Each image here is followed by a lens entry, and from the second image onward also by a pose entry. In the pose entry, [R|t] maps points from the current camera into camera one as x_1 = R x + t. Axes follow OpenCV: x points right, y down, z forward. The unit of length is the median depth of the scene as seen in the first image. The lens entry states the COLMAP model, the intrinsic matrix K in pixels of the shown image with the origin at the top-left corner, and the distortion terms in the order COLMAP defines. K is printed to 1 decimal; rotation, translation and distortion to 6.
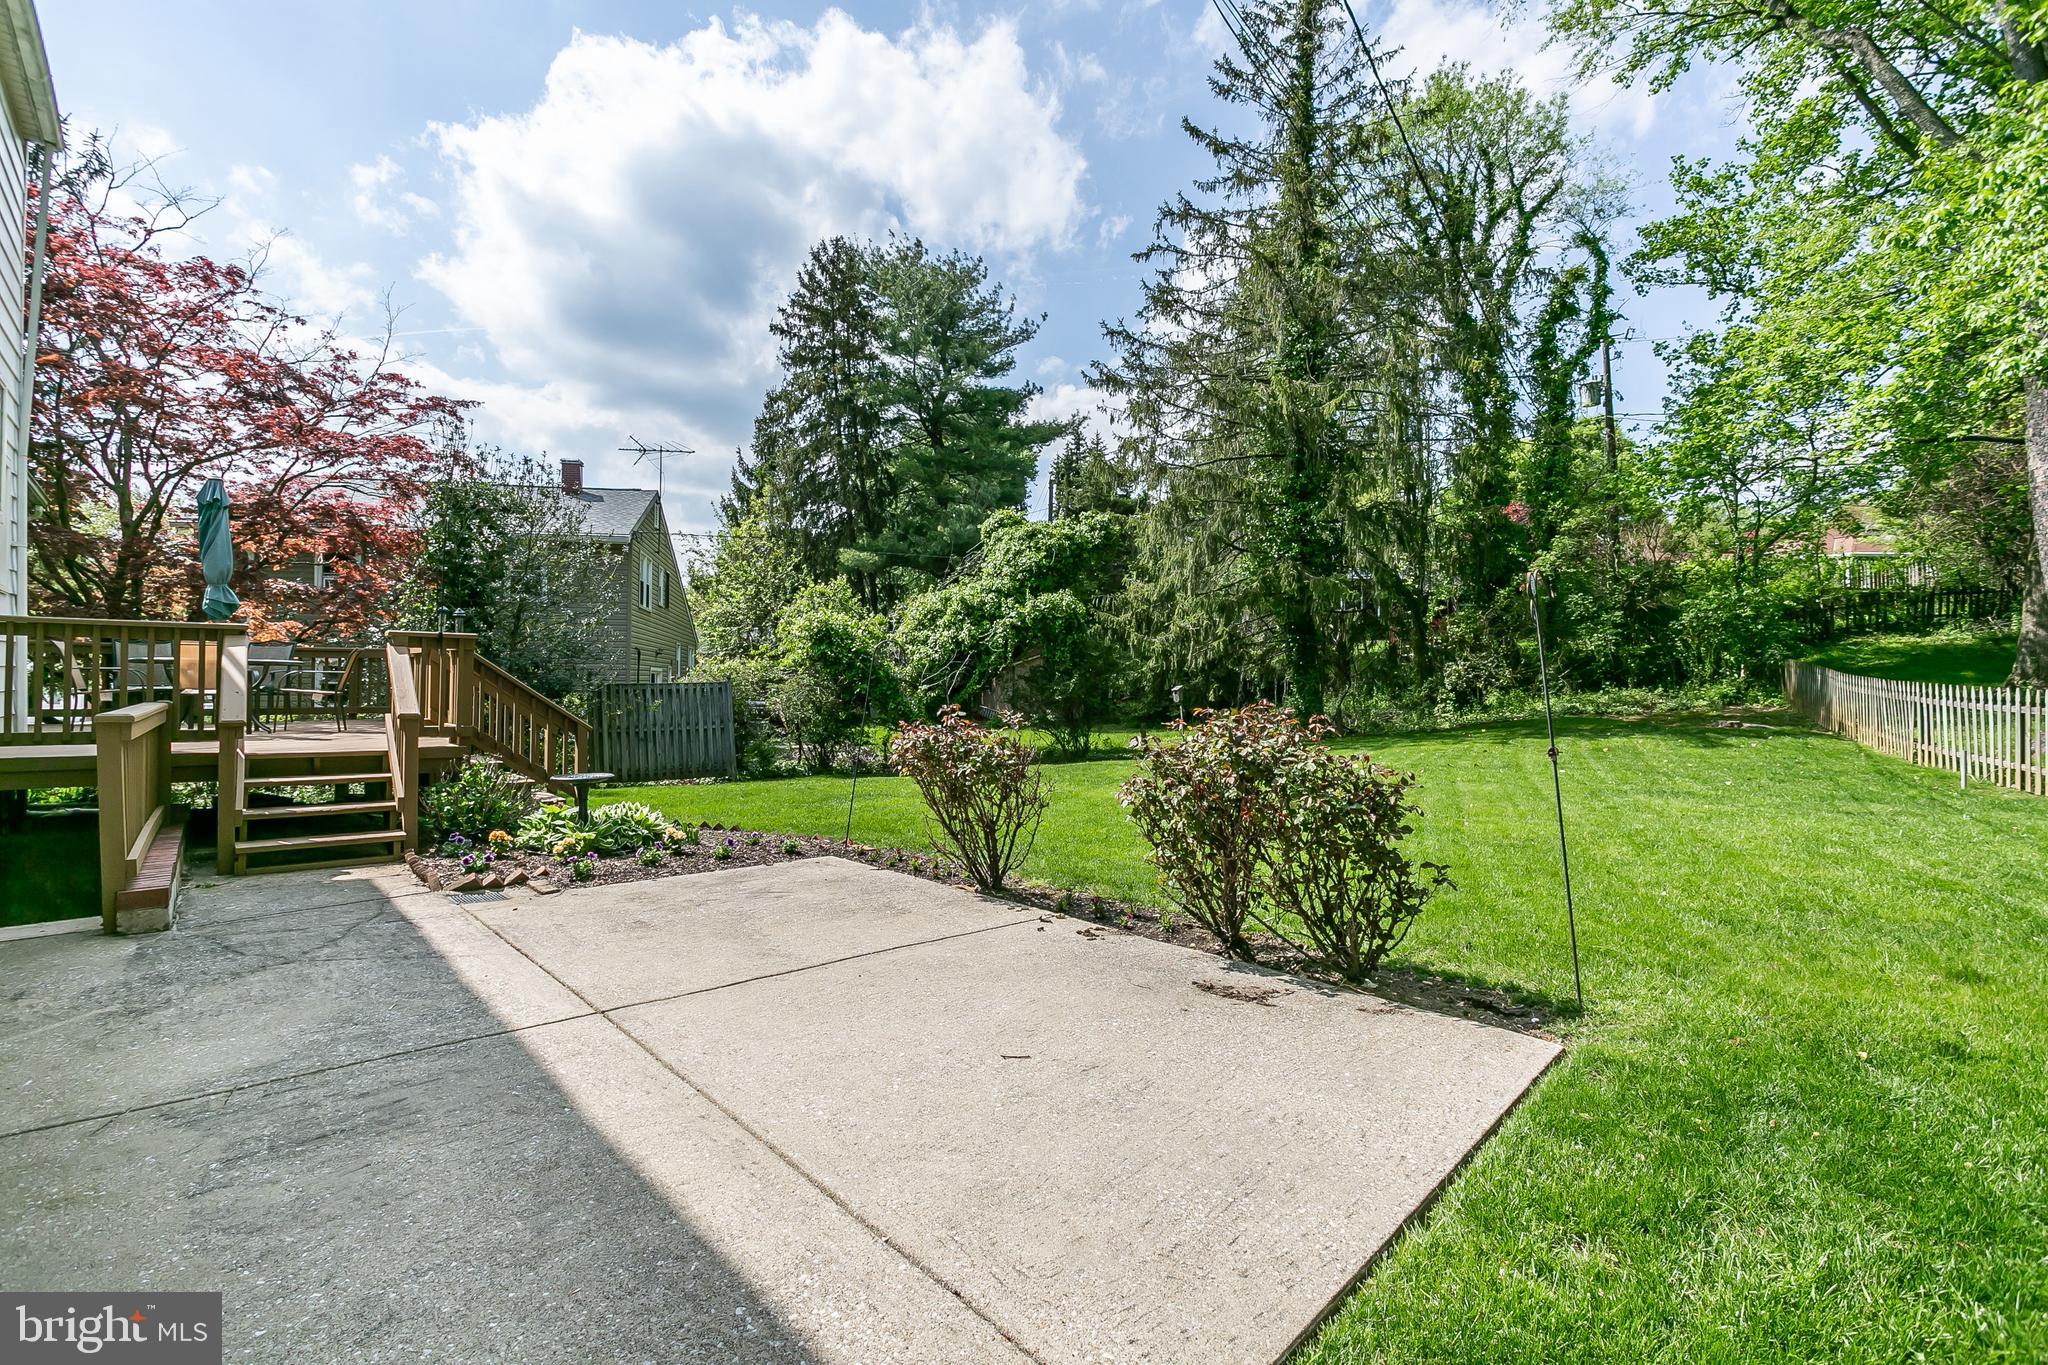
lens RADIAL K [[1004.8, 0, 1021.4], [0, 1004.8, 682.7], [0, 0, 1]] dist [-0.001527, 0.007578]
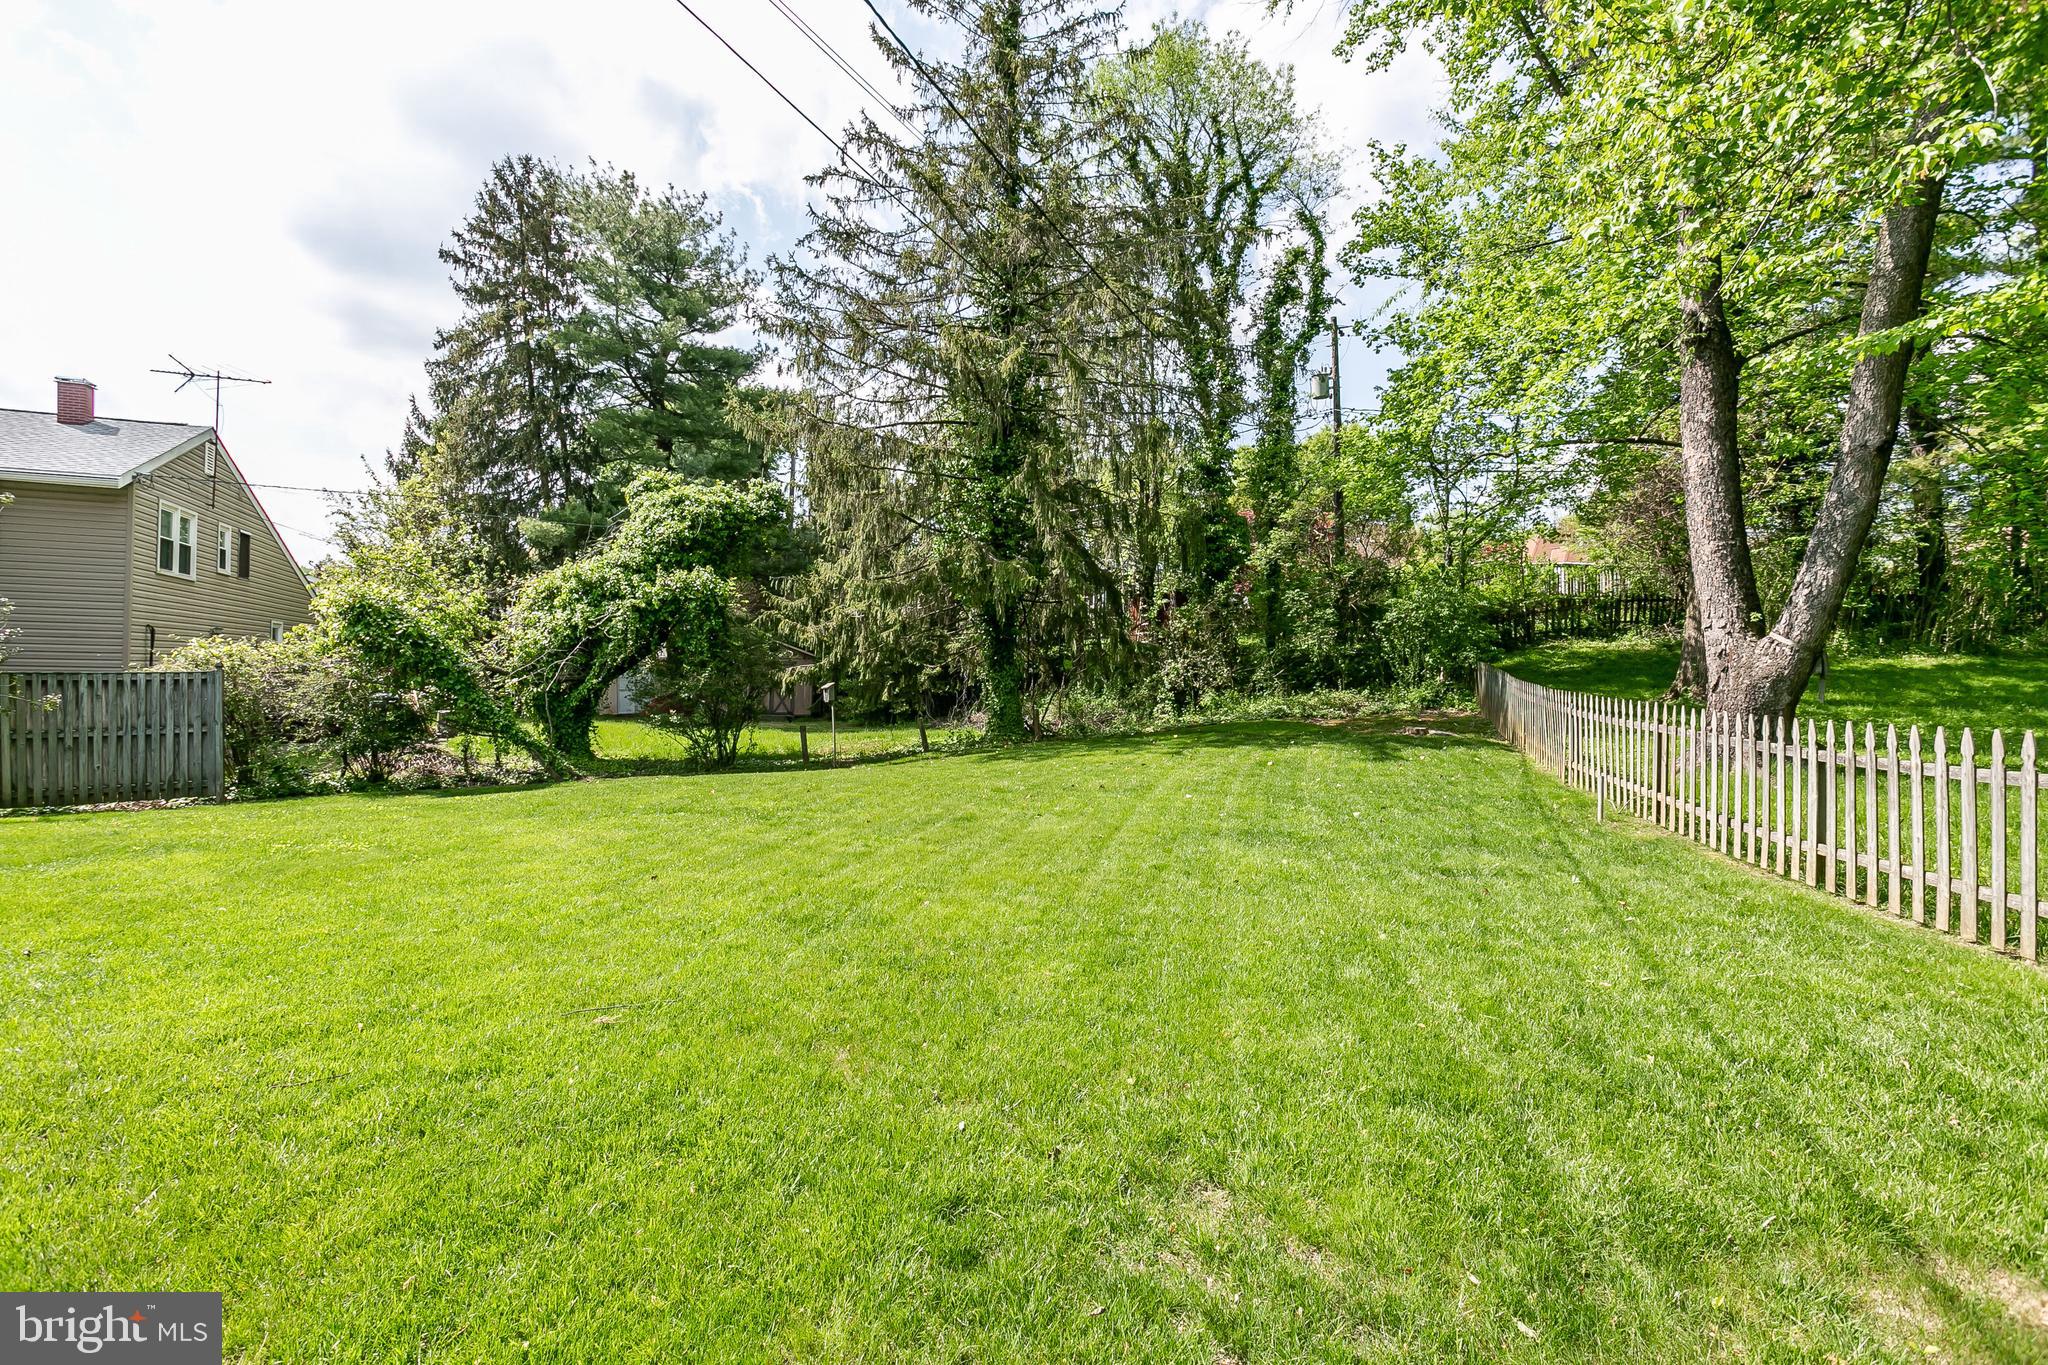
lens RADIAL K [[1004.8, 0, 1021.4], [0, 1004.8, 681.2], [0, 0, 1]] dist [-0.001527, 0.007578]
pose [[0.983066, 0.010903, 0.182930, 0.127803], [-0.012168, 0.999909, 0.005795, -0.004295], [-0.182850, -0.007923, 0.983109, 0.111577]]
